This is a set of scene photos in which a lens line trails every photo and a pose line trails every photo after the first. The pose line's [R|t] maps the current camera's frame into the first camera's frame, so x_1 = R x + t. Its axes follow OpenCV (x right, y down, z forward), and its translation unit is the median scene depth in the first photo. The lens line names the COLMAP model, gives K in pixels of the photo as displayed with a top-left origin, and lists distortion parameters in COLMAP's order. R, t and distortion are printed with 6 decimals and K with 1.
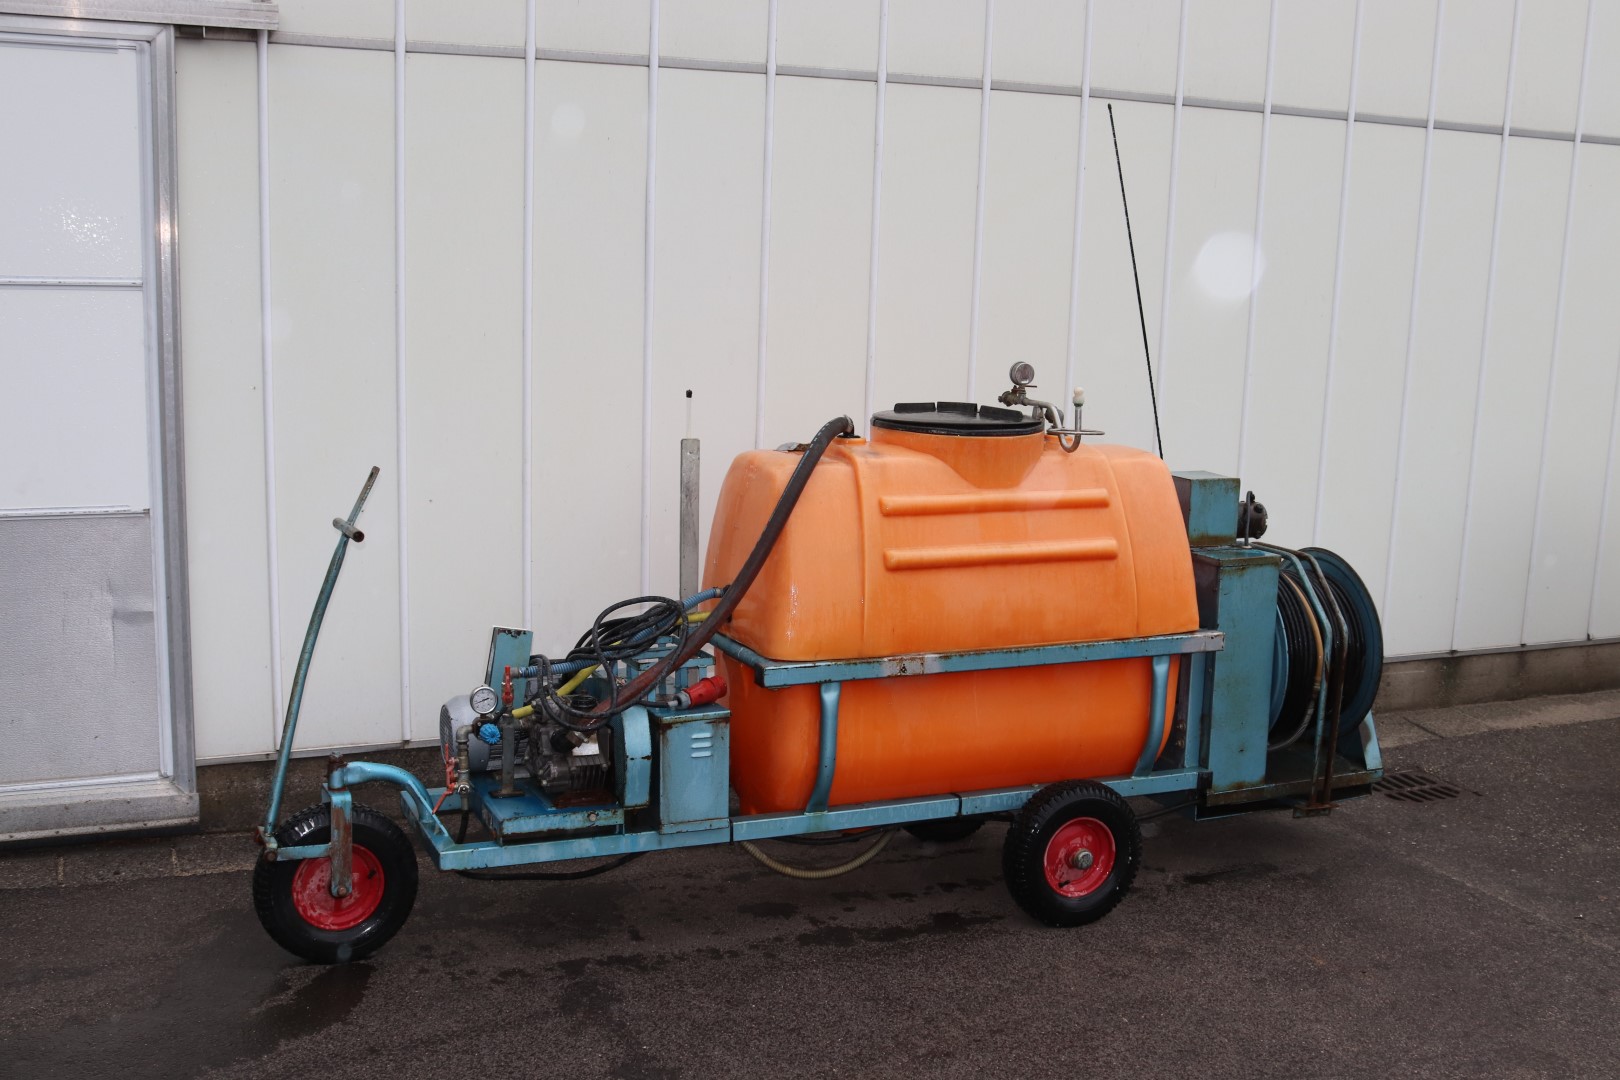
lens RADIAL K [[1700.1, 0, 810.0], [0, 1700.1, 540.0], [0, 0, 1]] dist [-0.081462, 0.013906]
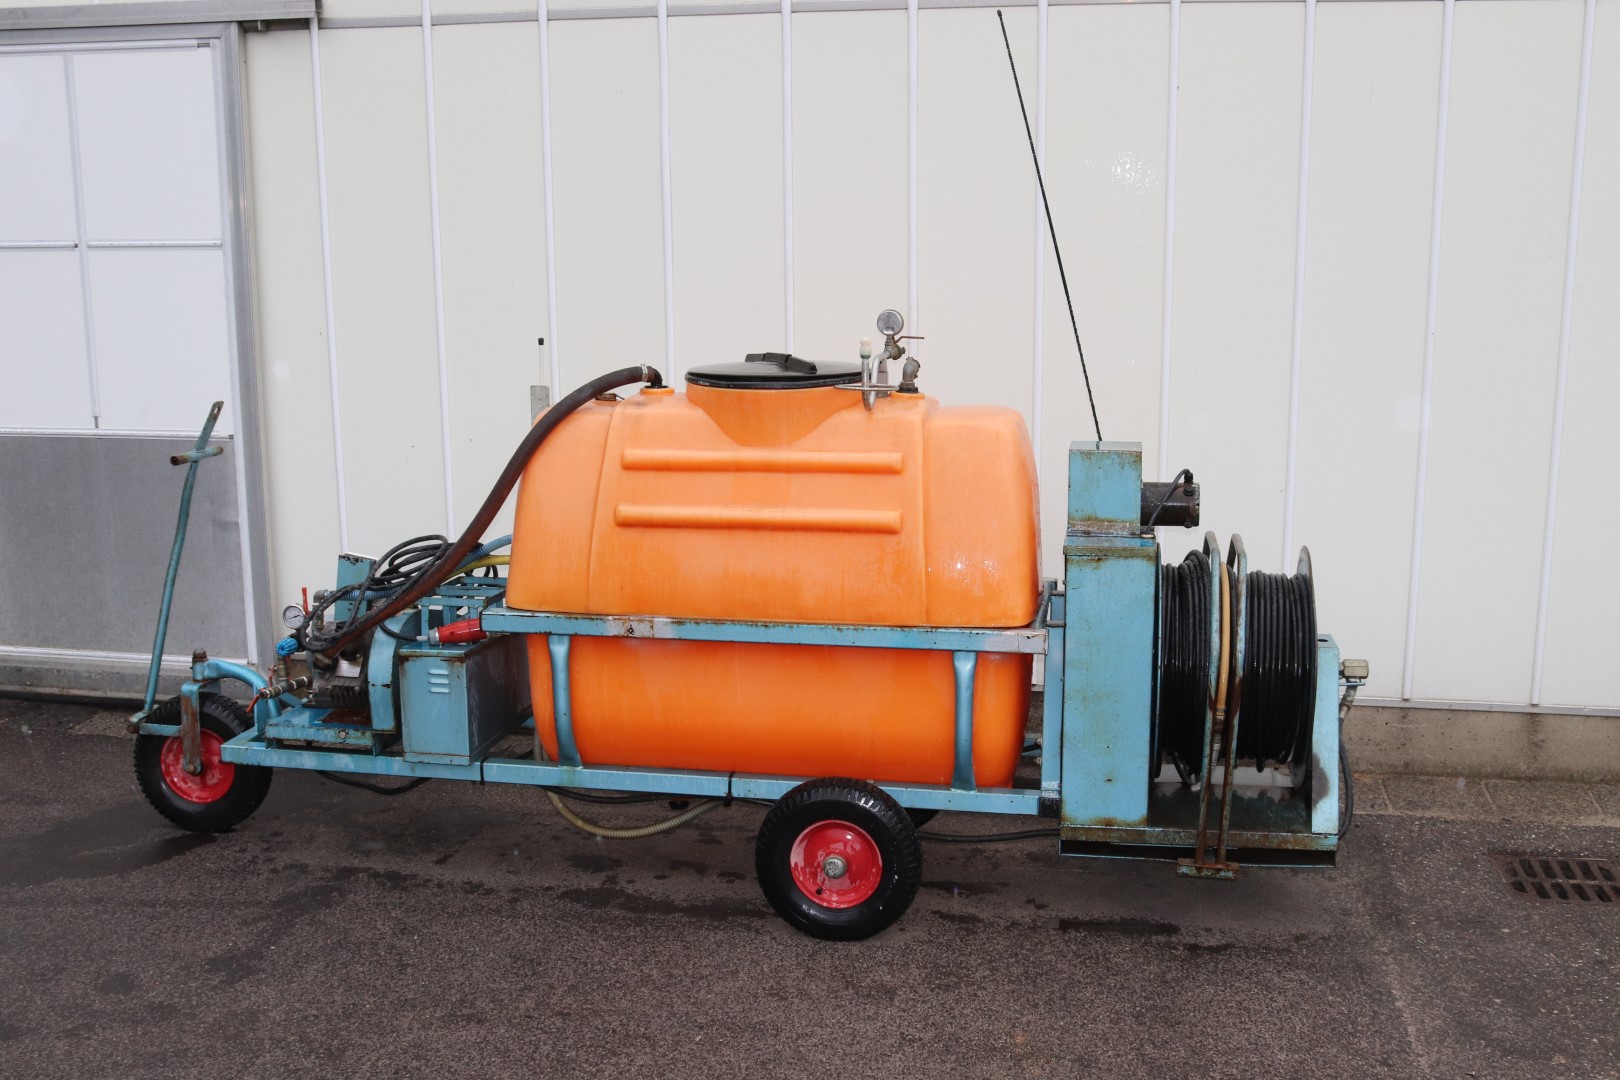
lens RADIAL K [[1700.1, 0, 810.0], [0, 1700.1, 540.0], [0, 0, 1]] dist [-0.081462, 0.013906]
pose [[0.835368, 0.073517, -0.544753, 0.637628], [-0.063308, 0.997289, 0.037506, -0.016222], [0.546034, 0.003156, 0.837757, 0.247834]]
